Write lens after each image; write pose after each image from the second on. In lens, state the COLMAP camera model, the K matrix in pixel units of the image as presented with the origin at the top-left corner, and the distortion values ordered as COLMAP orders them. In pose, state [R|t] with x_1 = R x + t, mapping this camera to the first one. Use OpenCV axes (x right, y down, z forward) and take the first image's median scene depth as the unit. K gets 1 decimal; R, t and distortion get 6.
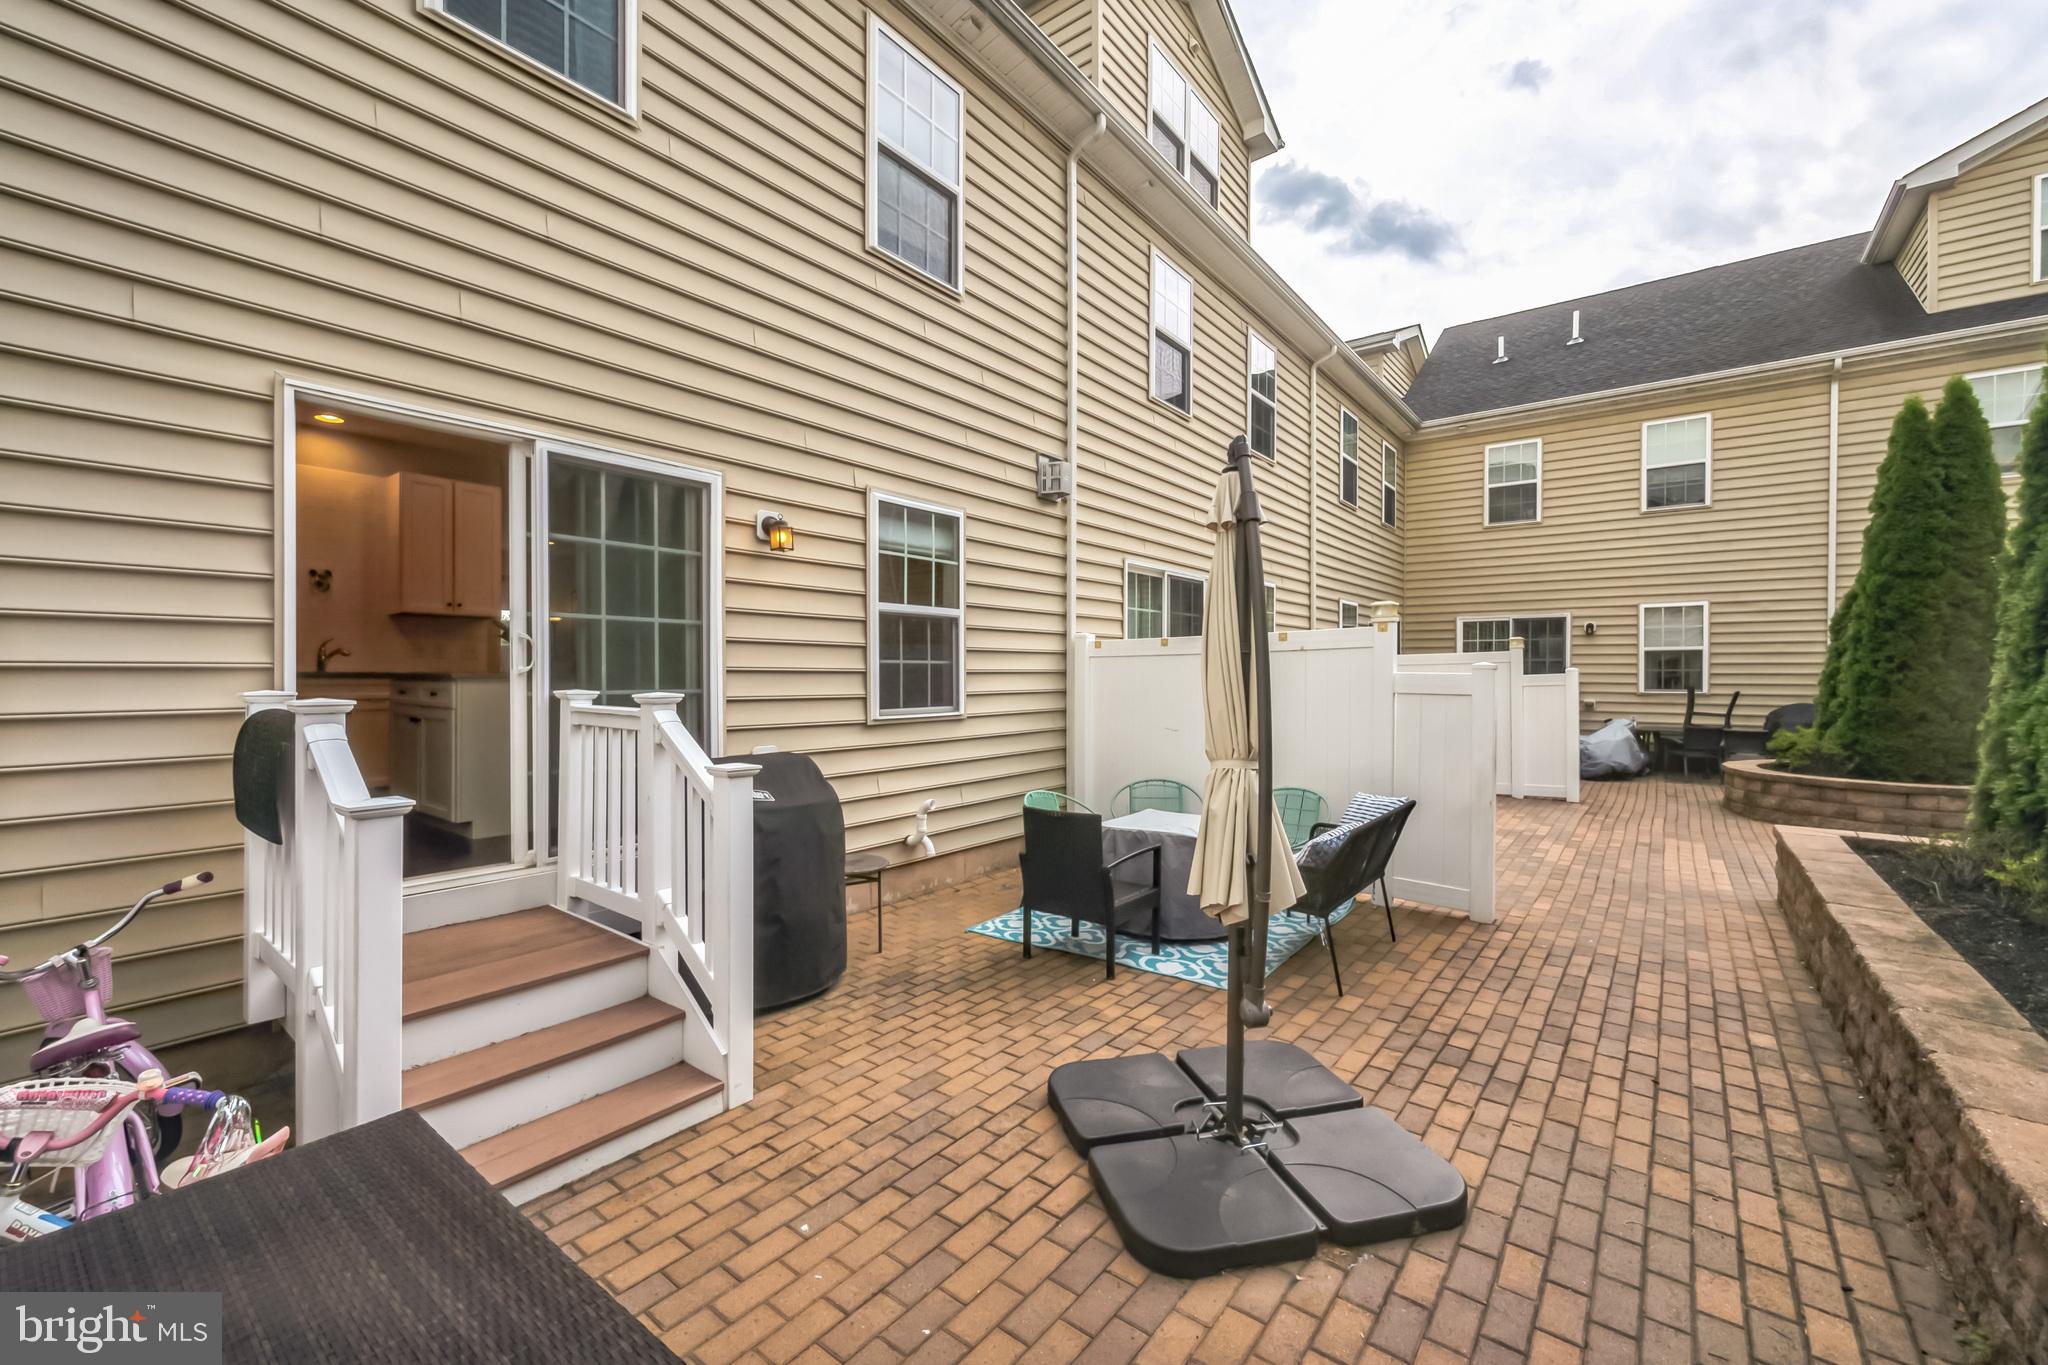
lens RADIAL K [[818.0, 0, 1022.9], [0, 818.0, 679.5], [0, 0, 1]] dist [-0.002083, -0.000230]
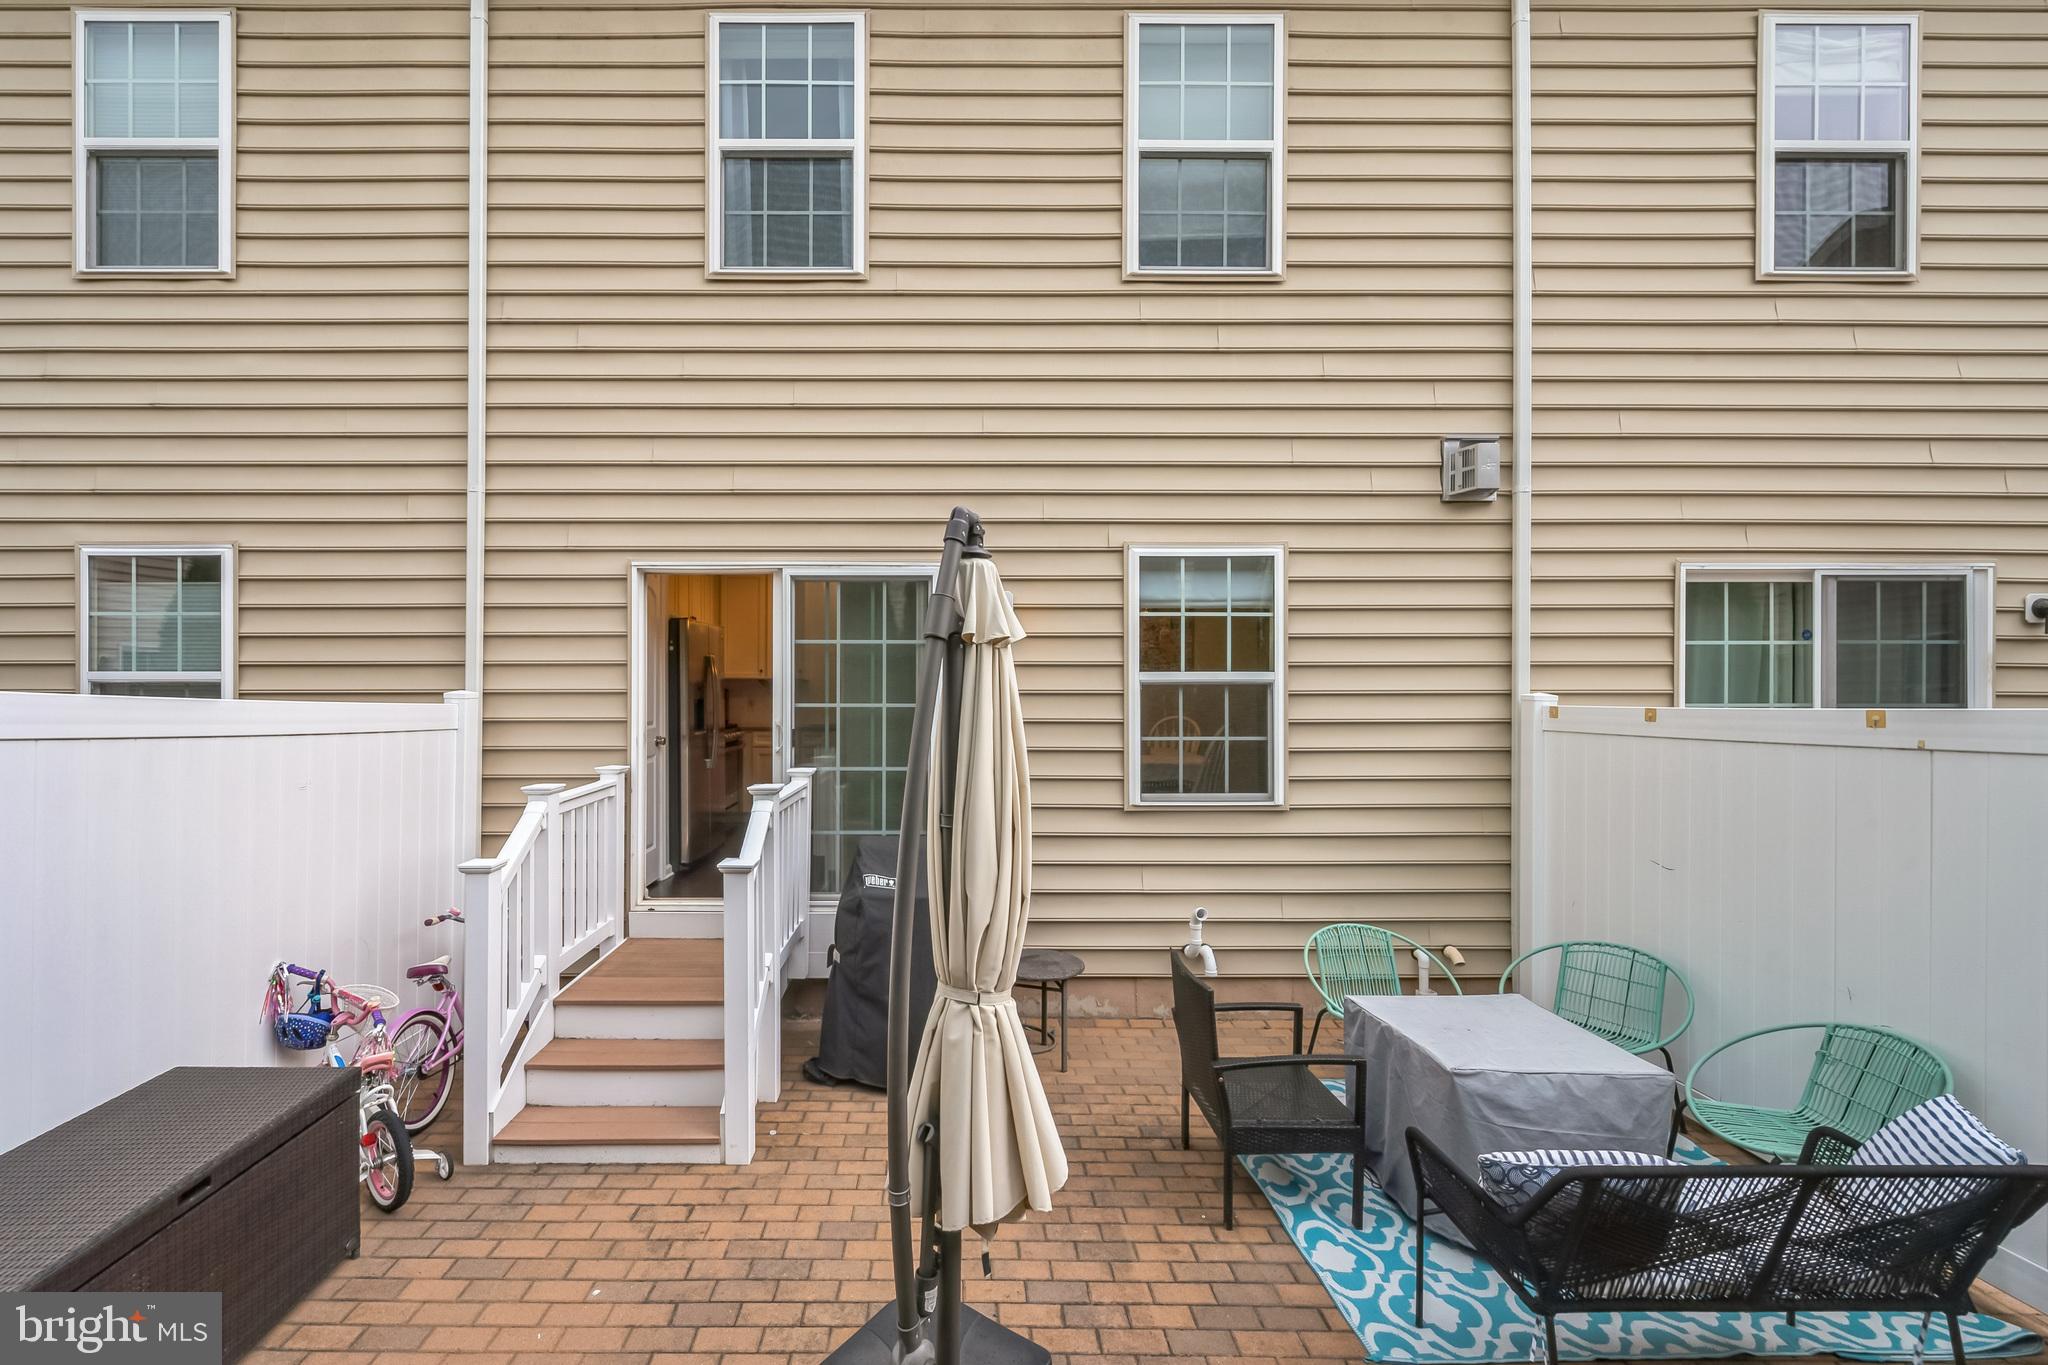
lens RADIAL K [[858.8, 0, 1022.3], [0, 858.8, 680.0], [0, 0, 1]] dist [-0.007817, -0.000595]
pose [[0.619666, 0.001054, -0.784865, 0.465586], [-0.005459, 0.999981, -0.002968, -0.081786], [0.784846, 0.006124, 0.619660, 0.326325]]
